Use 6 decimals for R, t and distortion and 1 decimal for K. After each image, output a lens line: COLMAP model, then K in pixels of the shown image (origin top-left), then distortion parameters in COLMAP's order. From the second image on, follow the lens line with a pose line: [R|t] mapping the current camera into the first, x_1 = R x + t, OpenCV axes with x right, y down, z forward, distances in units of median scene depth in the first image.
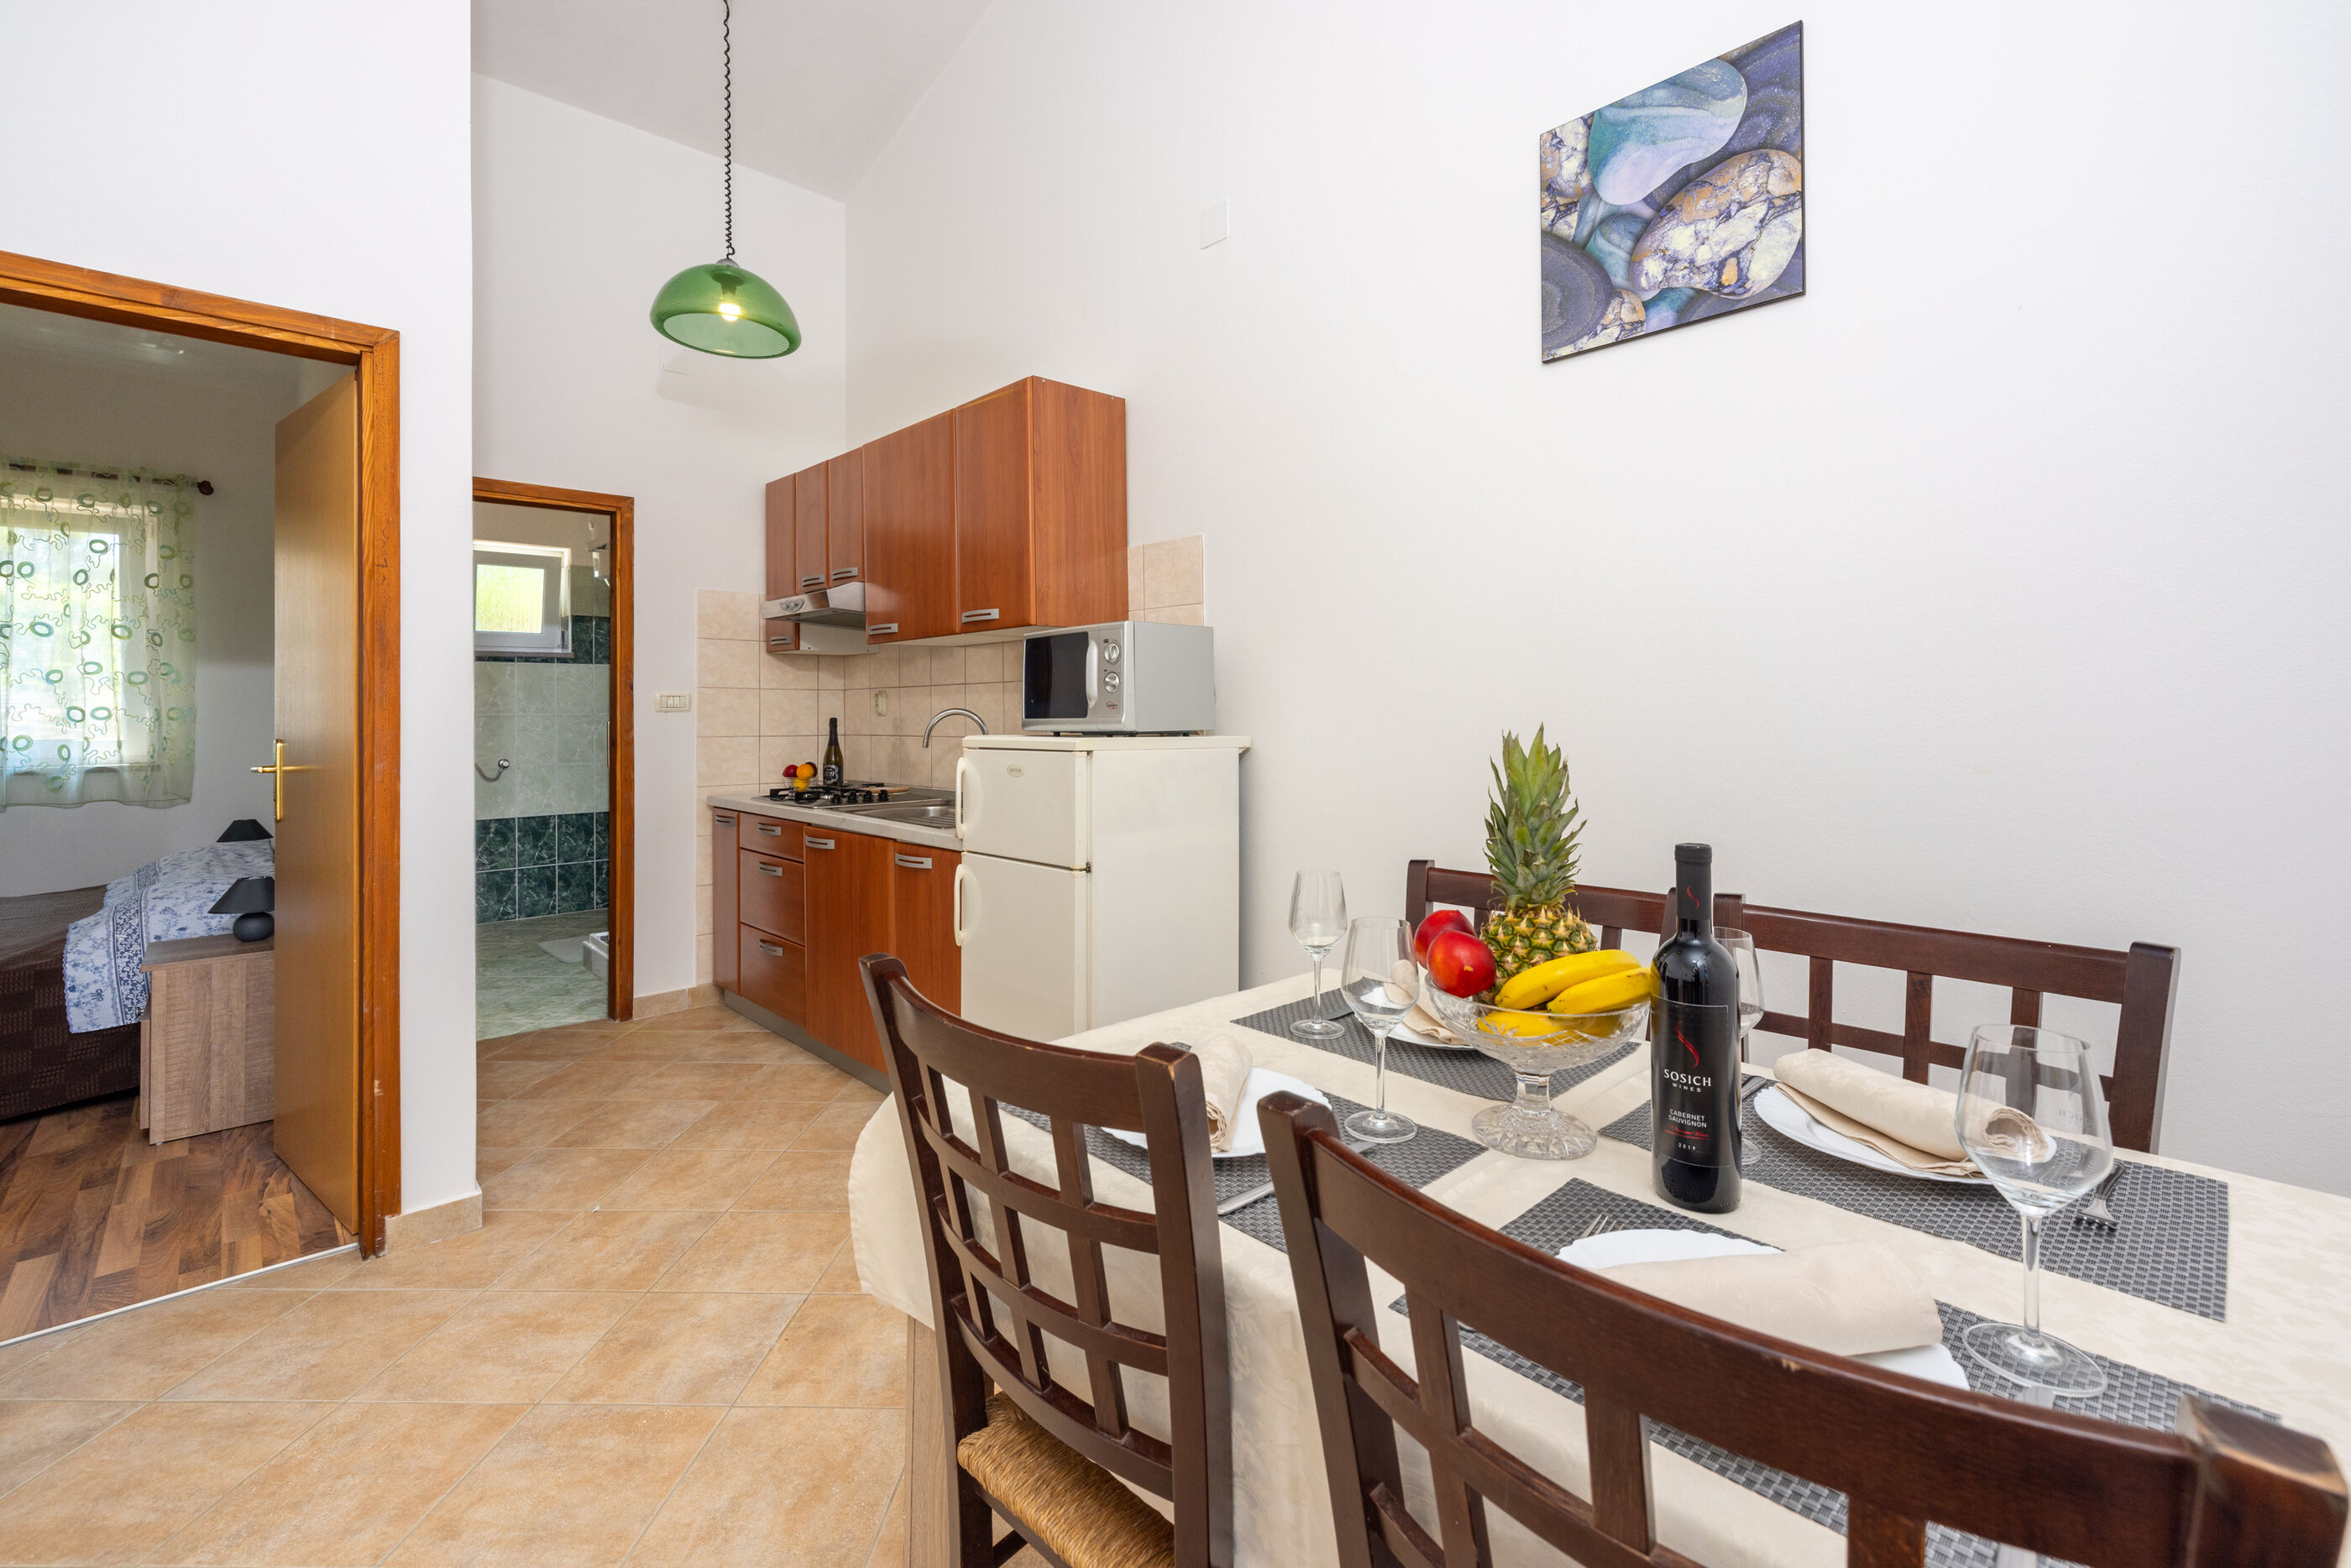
lens RADIAL K [[1006.1, 0, 1179.7], [0, 1006.1, 704.7], [0, 0, 1]] dist [0.001777, 0.000632]
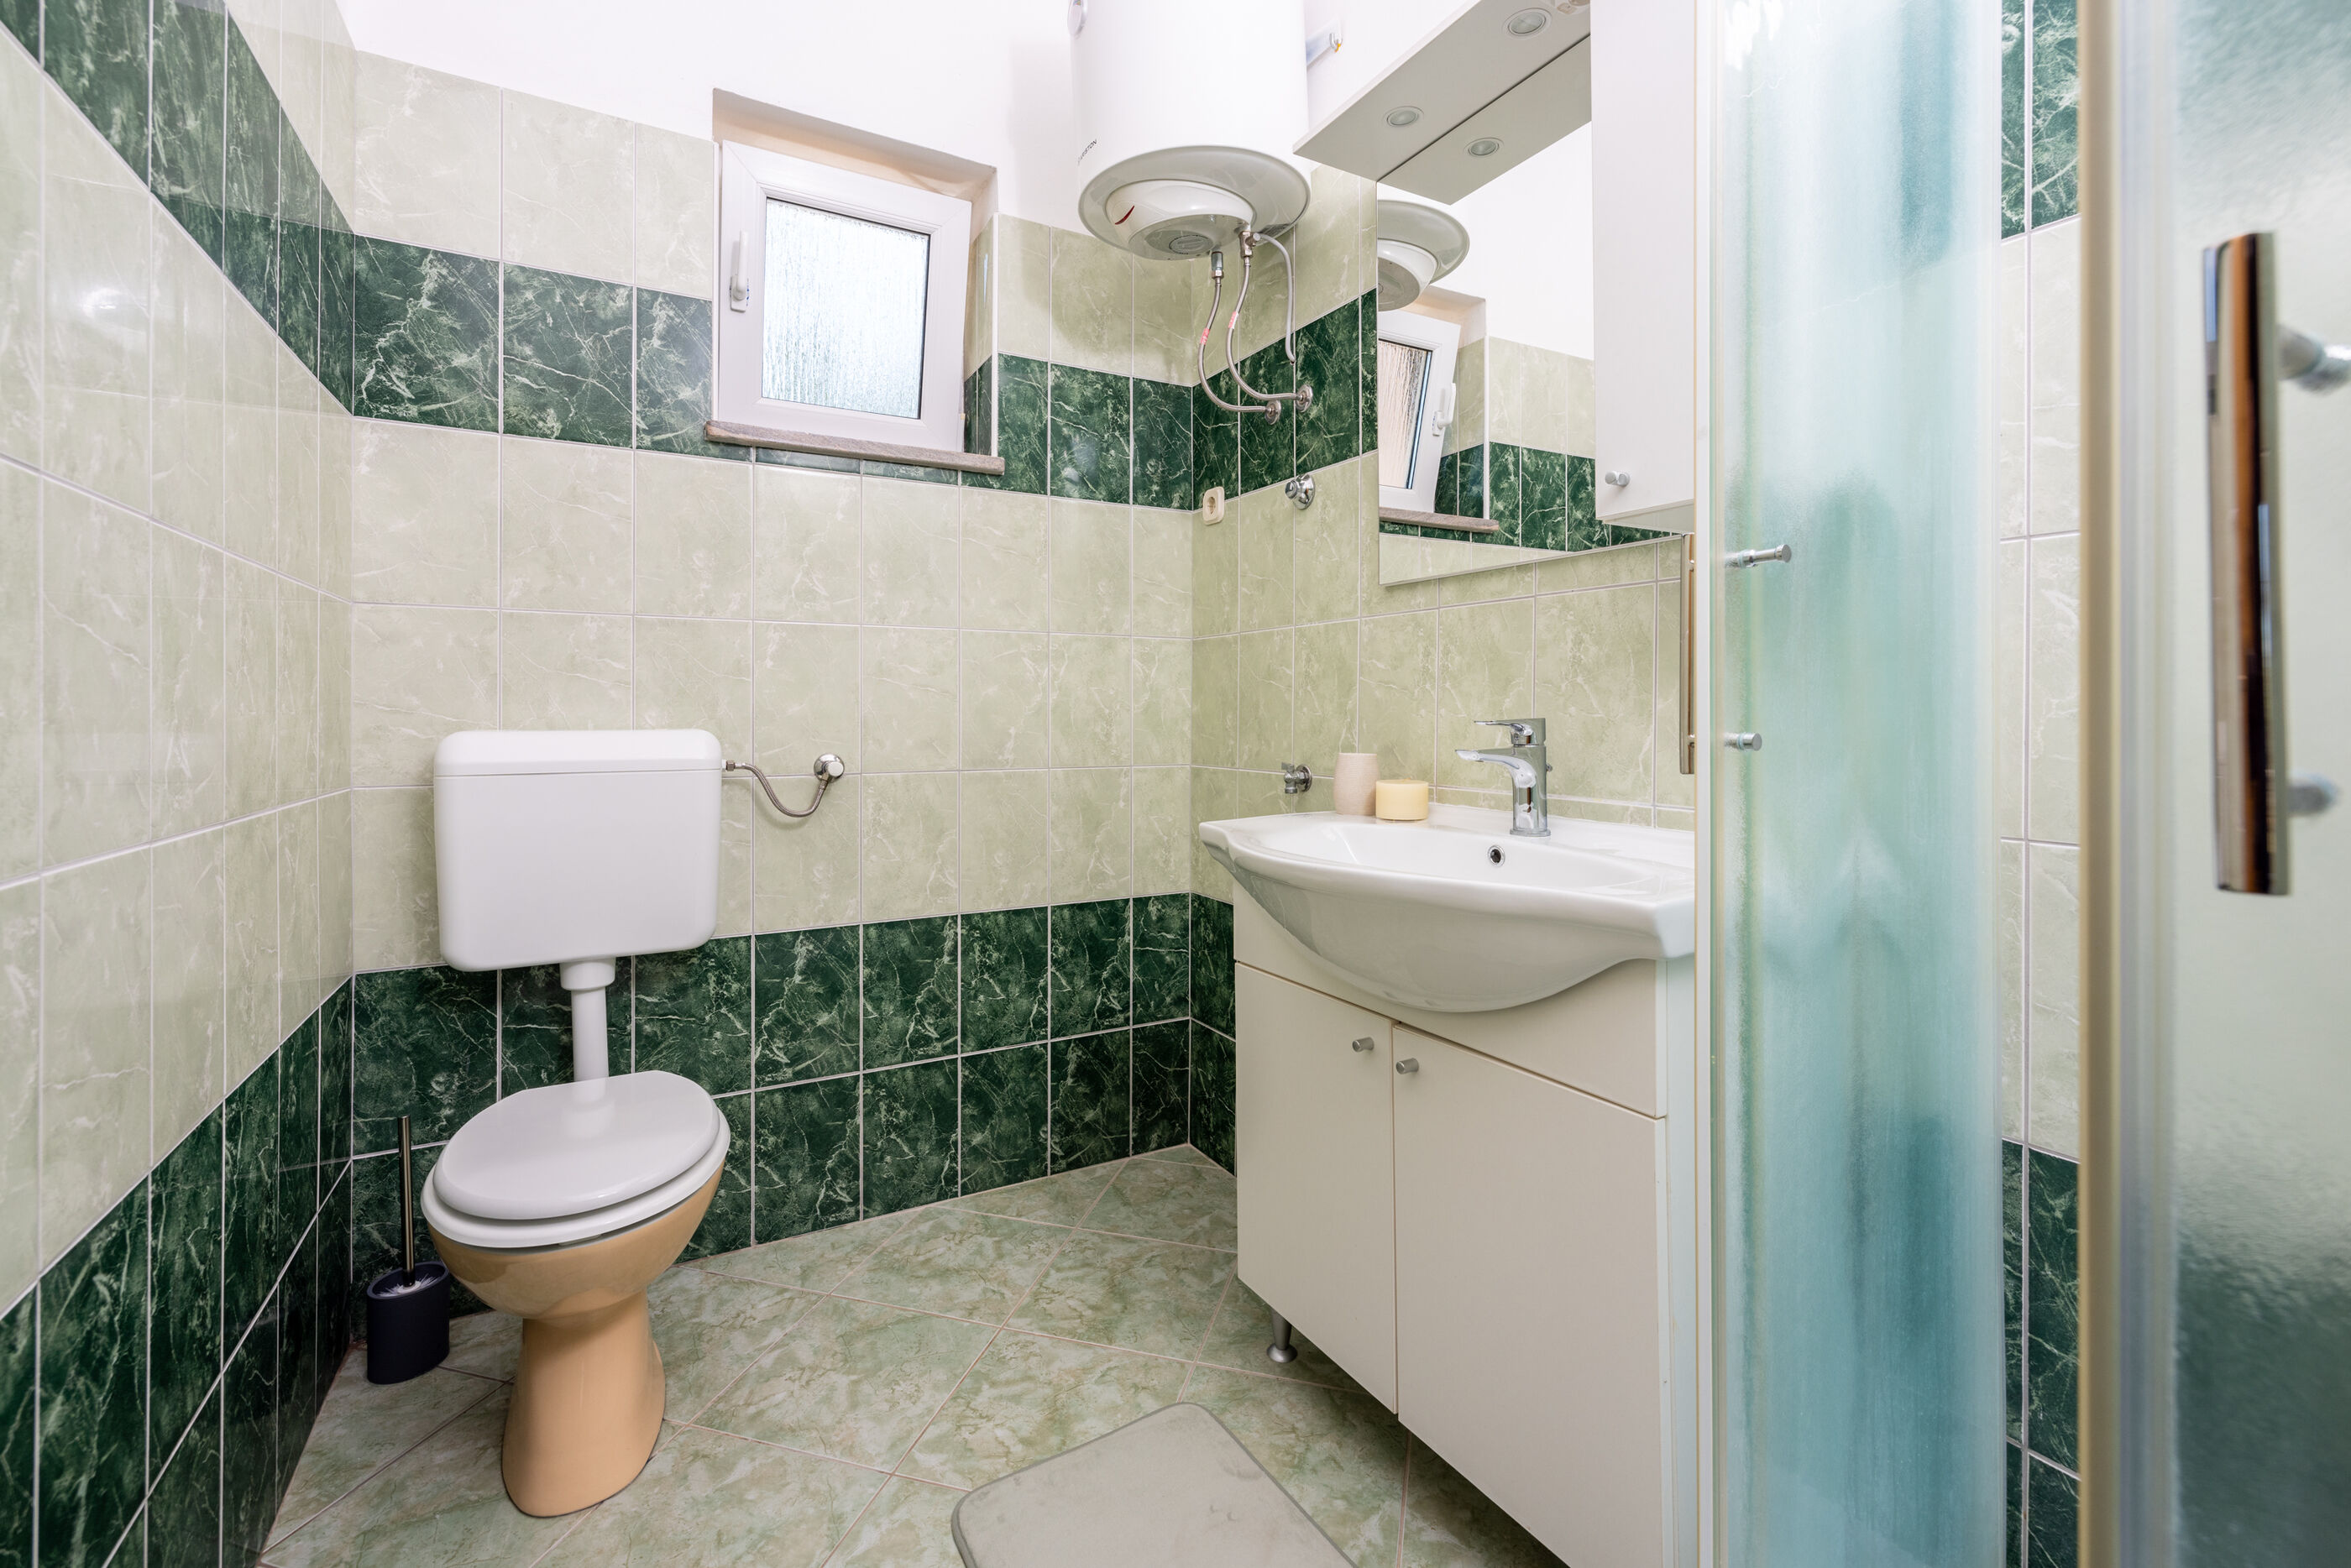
lens RADIAL K [[1006.1, 0, 1179.7], [0, 1006.1, 704.7], [0, 0, 1]] dist [0.001777, 0.000632]
pose [[0.970790, 0.004215, -0.239893, -0.913375], [-0.004926, 0.999985, -0.002361, 0.071707], [0.239879, 0.003474, 0.970796, 1.342721]]
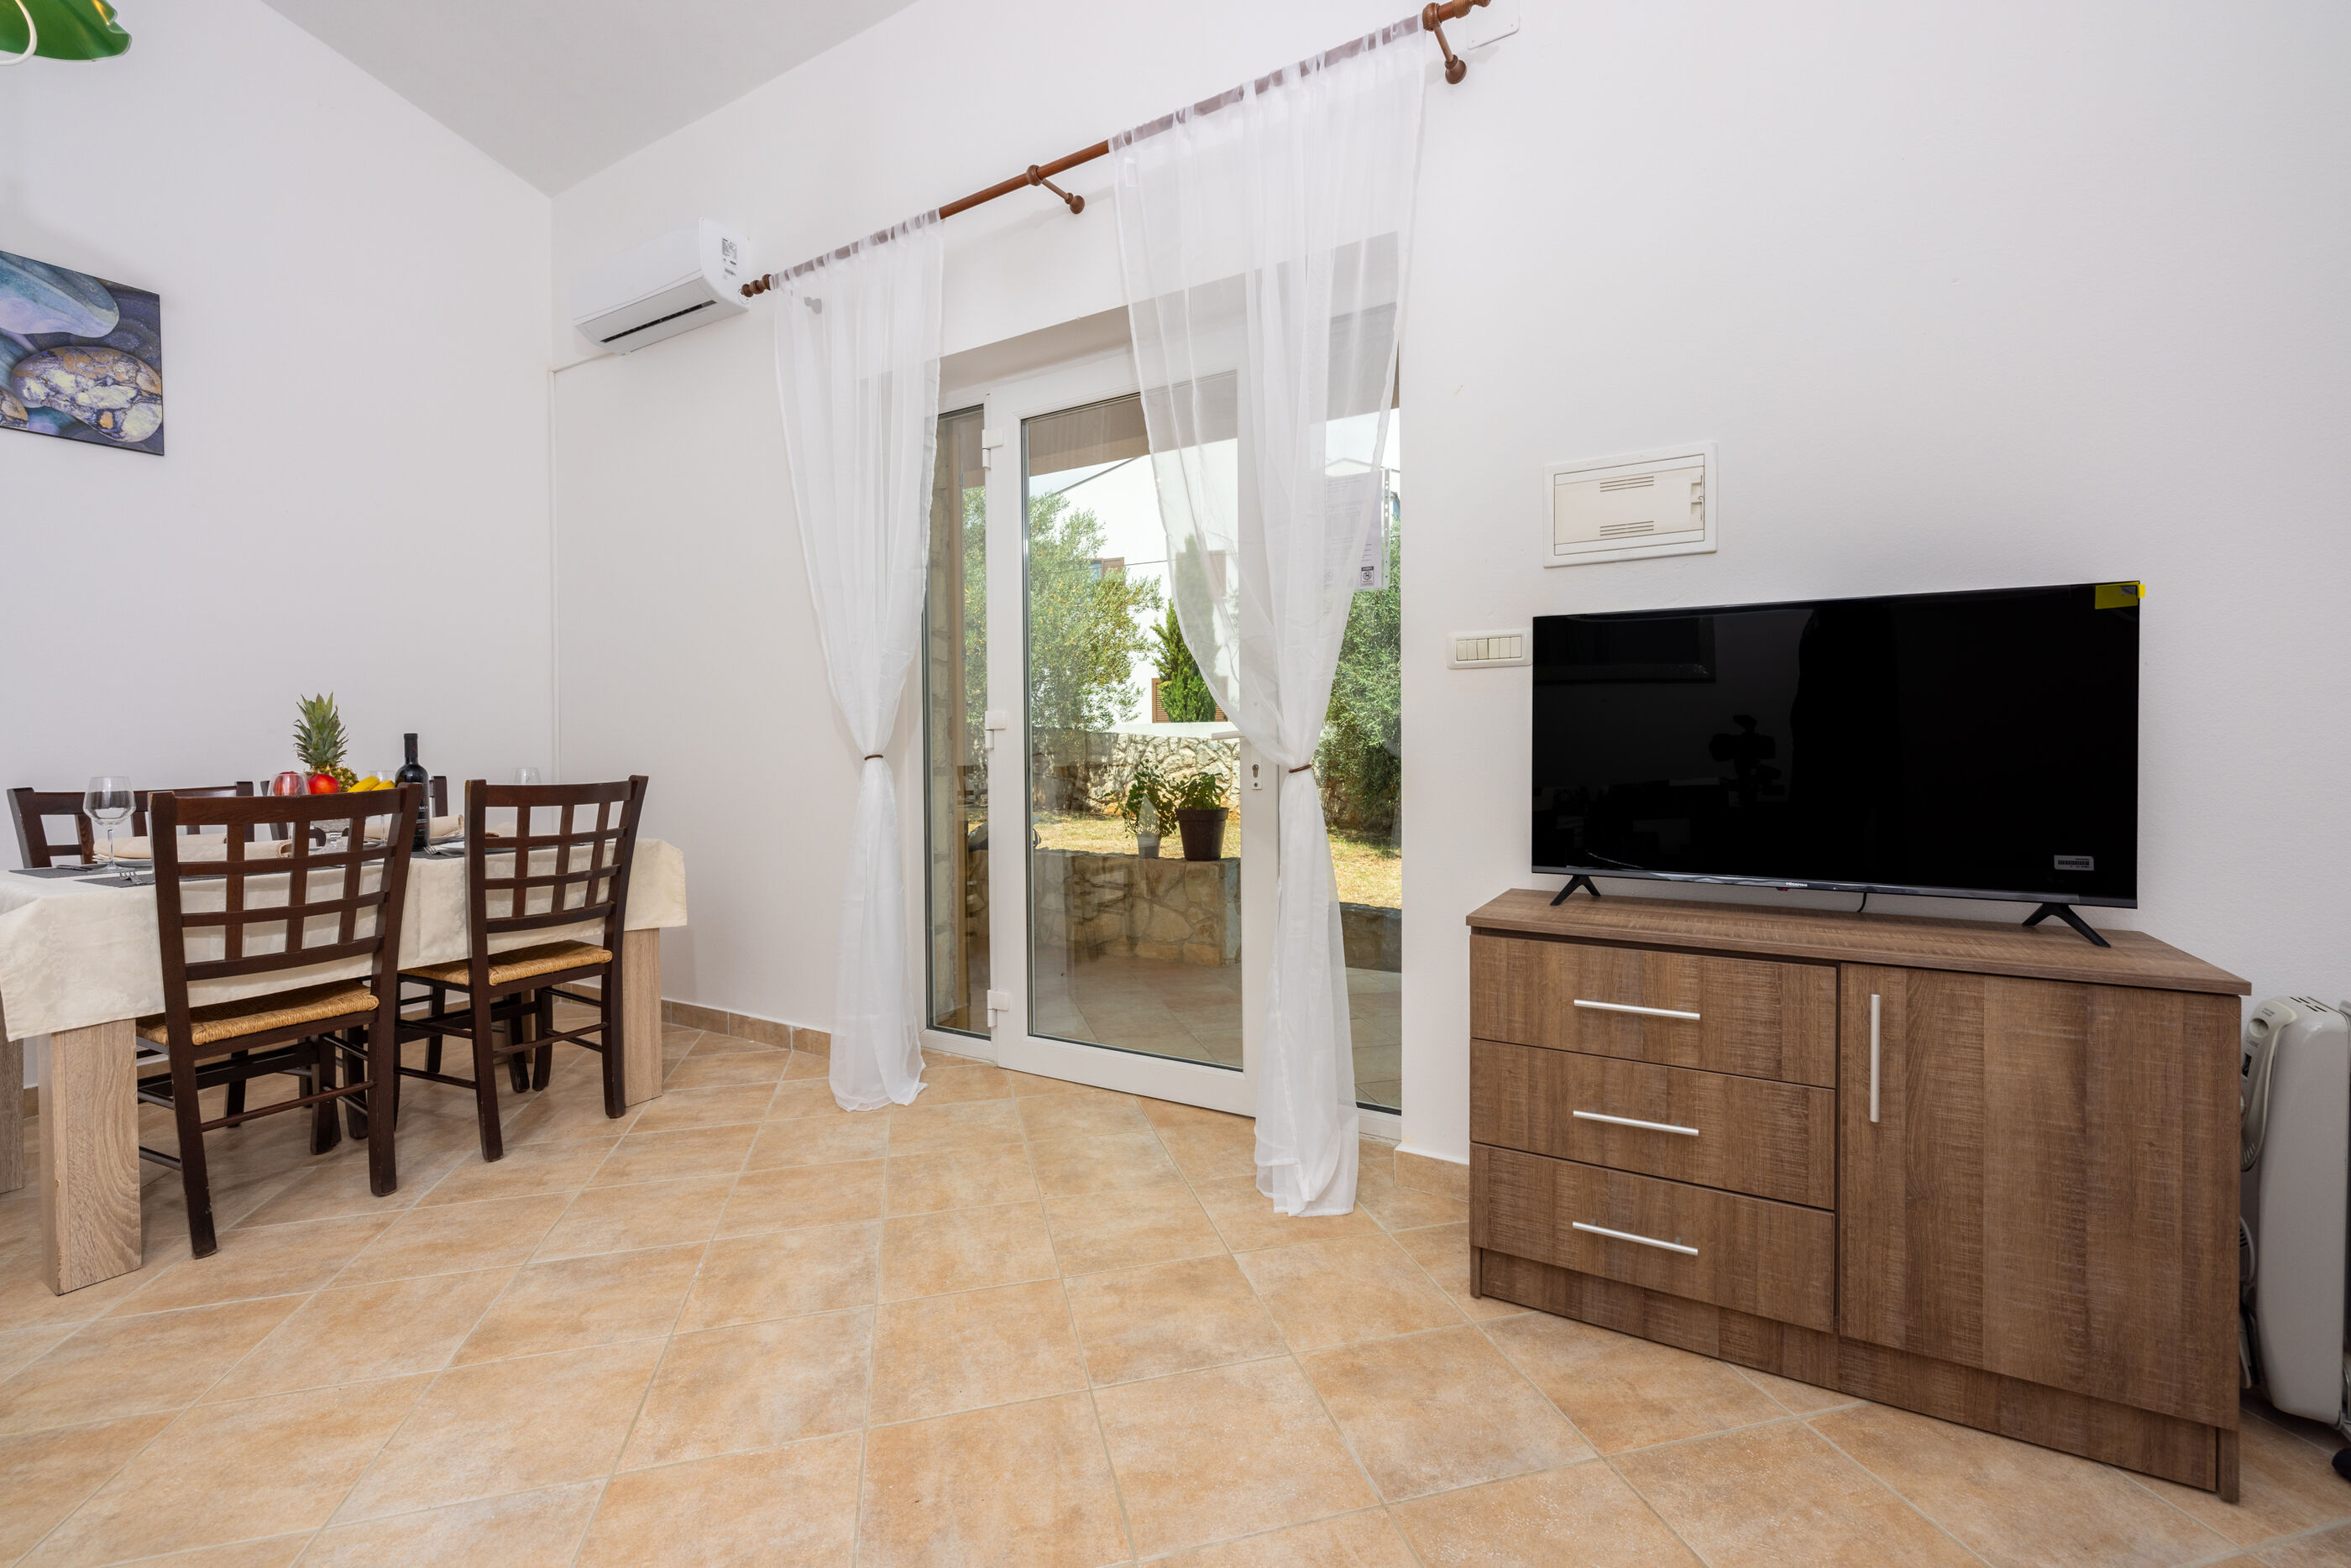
lens RADIAL K [[990.2, 0, 1181.6], [0, 990.2, 753.6], [0, 0, 1]] dist [0.002958, 0.000258]
pose [[-0.281455, -0.003622, 0.959568, -0.899401], [0.005406, 0.999971, 0.005360, 0.059540], [-0.959559, 0.006697, -0.281427, -0.110237]]
